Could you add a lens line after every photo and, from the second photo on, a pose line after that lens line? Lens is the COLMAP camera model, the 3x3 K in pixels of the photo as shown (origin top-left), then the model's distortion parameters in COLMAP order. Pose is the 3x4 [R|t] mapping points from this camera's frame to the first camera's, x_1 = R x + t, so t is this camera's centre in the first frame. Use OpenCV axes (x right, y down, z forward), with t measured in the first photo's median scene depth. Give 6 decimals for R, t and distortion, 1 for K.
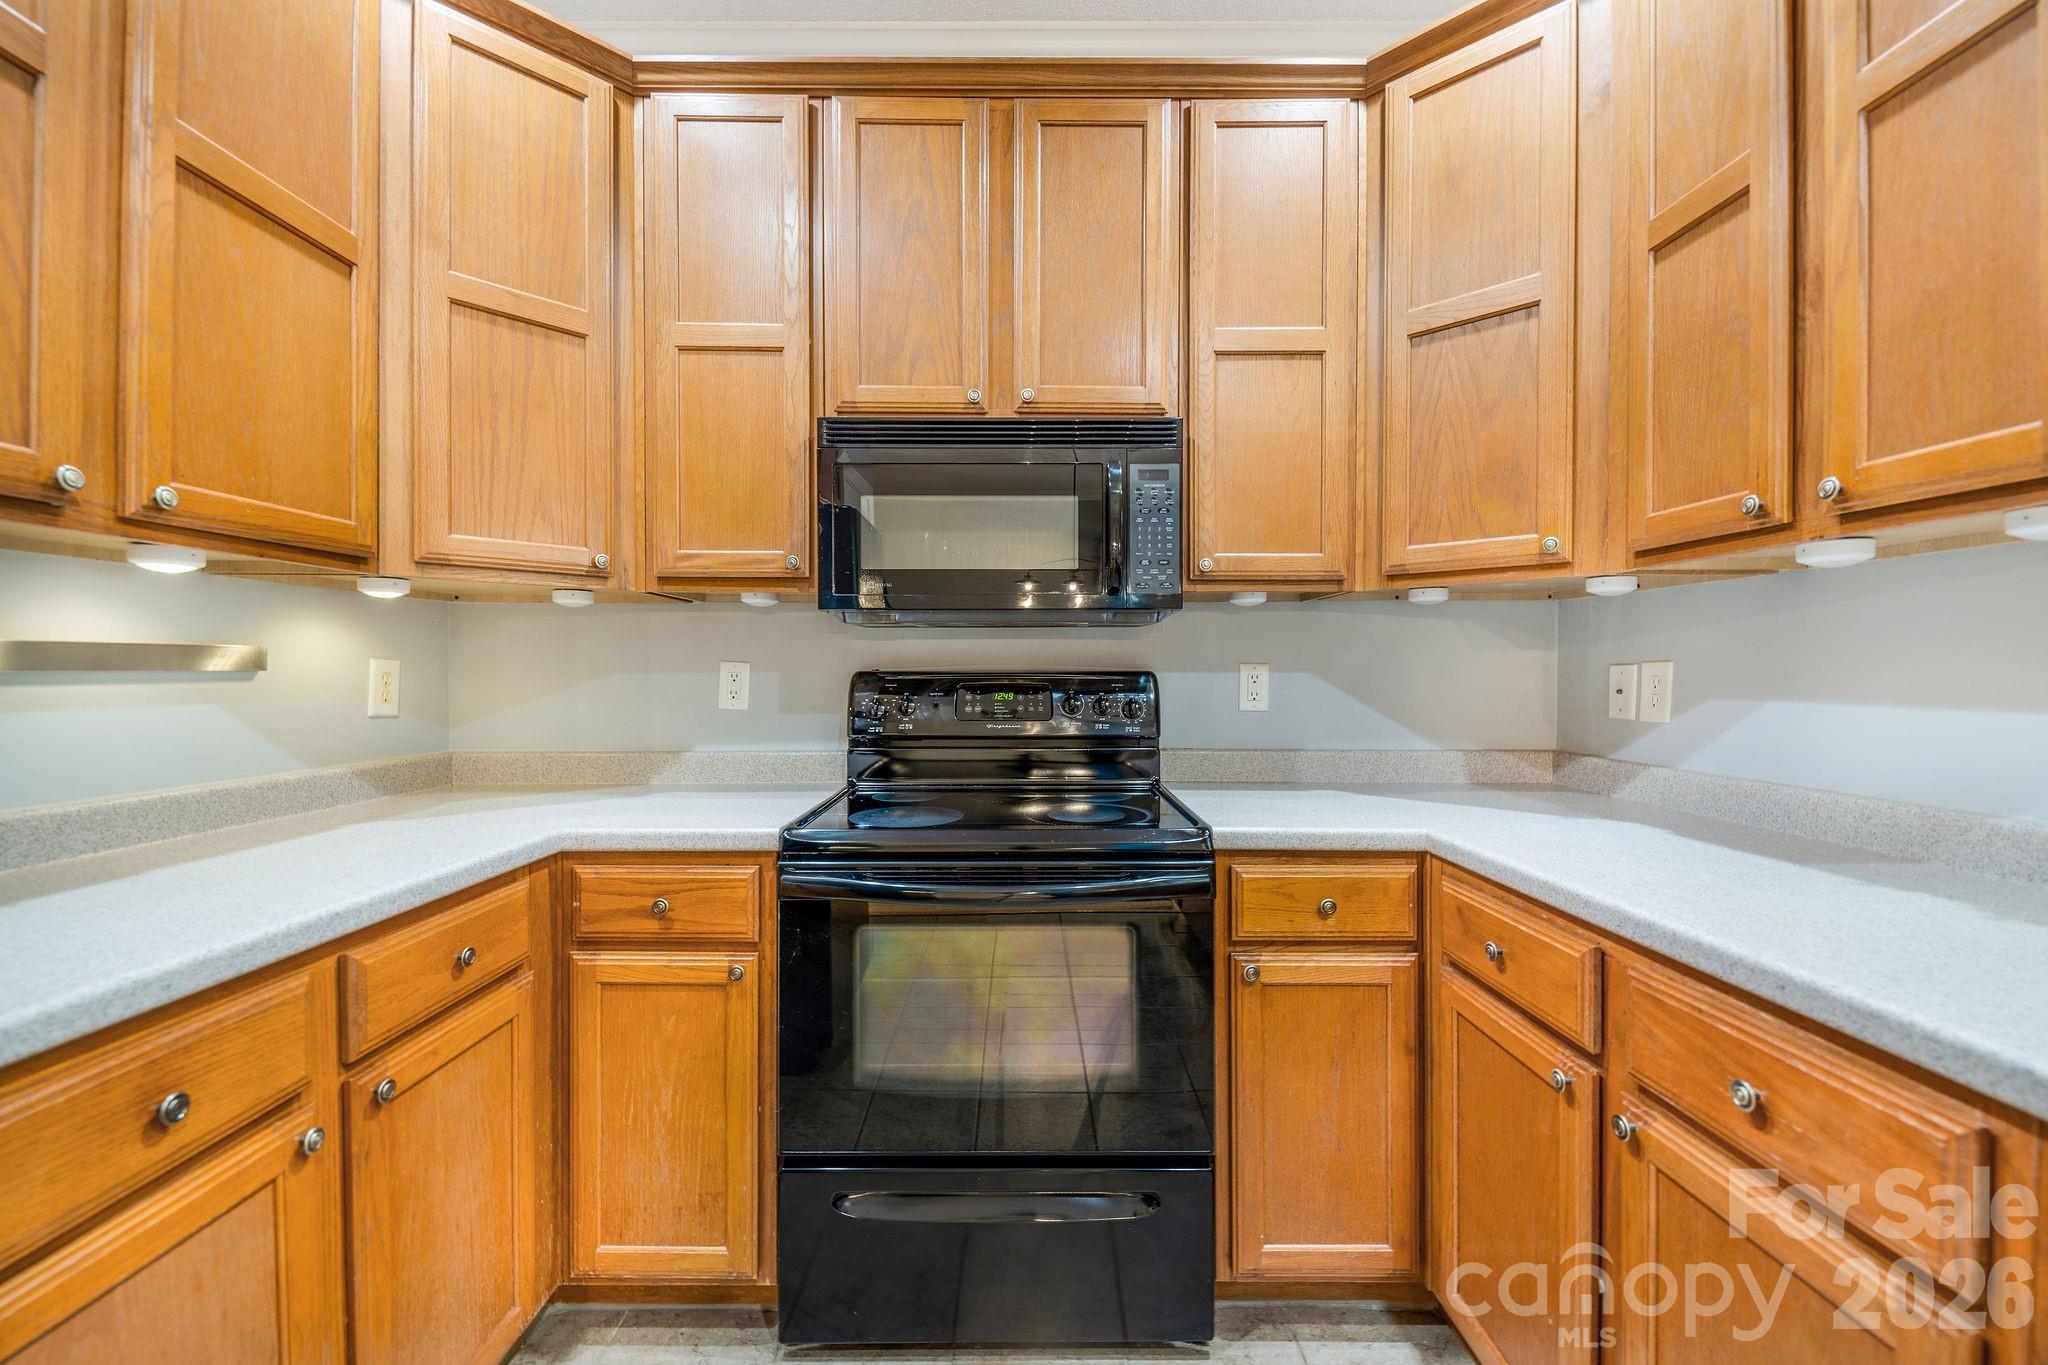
lens RADIAL K [[828.4, 0, 1017.3], [0, 828.4, 673.2], [0, 0, 1]] dist [0.007166, -0.003324]
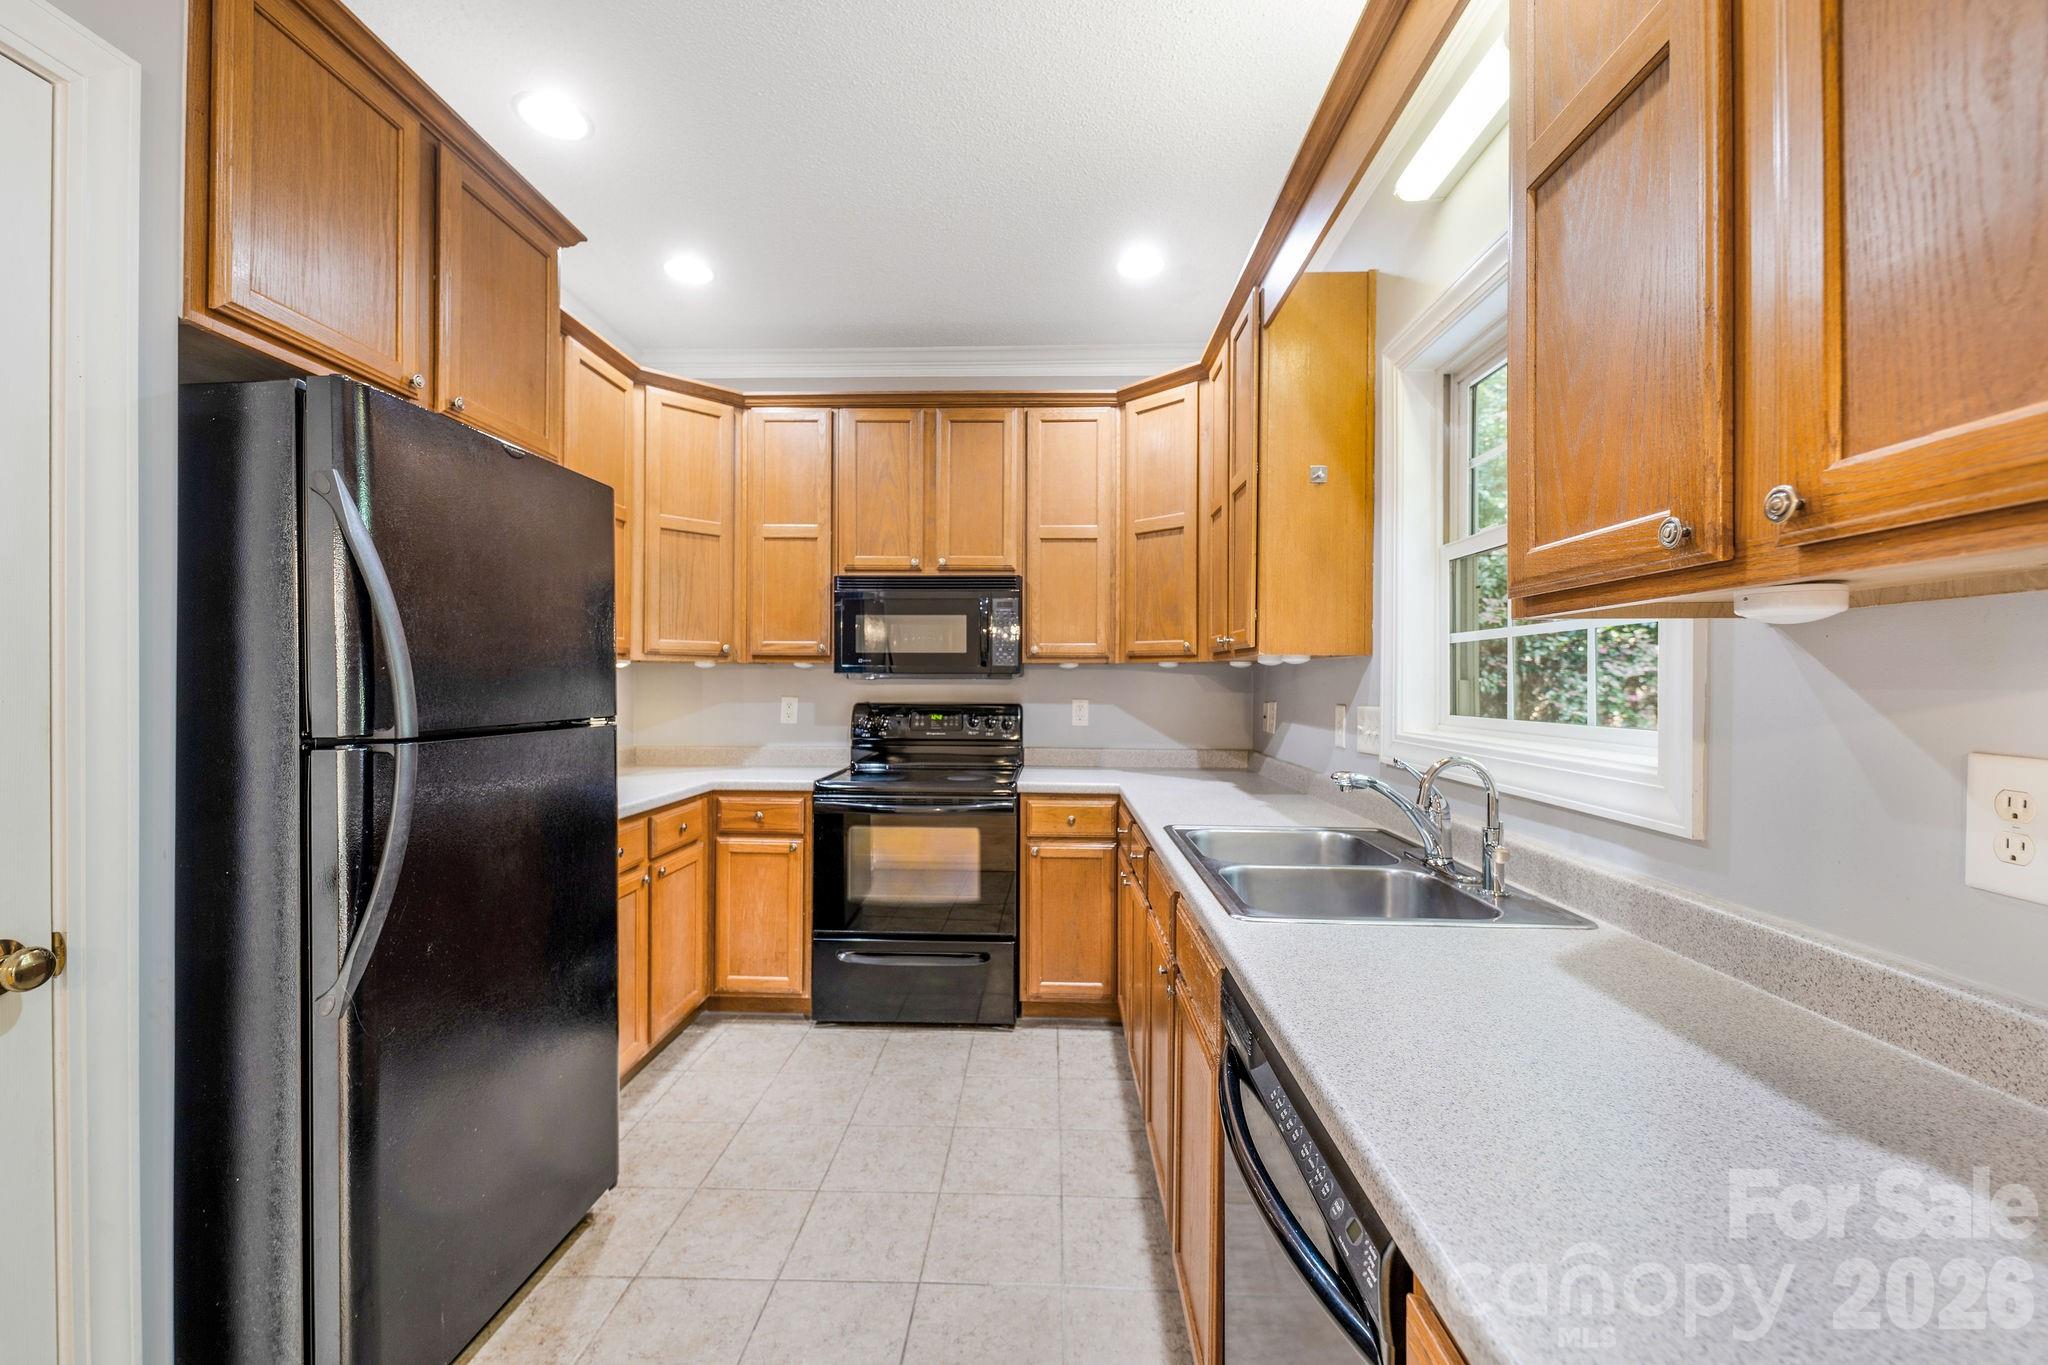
lens RADIAL K [[828.4, 0, 1017.9], [0, 828.4, 677.8], [0, 0, 1]] dist [0.007166, -0.003324]
pose [[0.999070, 0.003718, -0.042946, 0.313750], [-0.004036, 0.999965, -0.007333, -0.059969], [0.042917, 0.007499, 0.999050, -1.059325]]
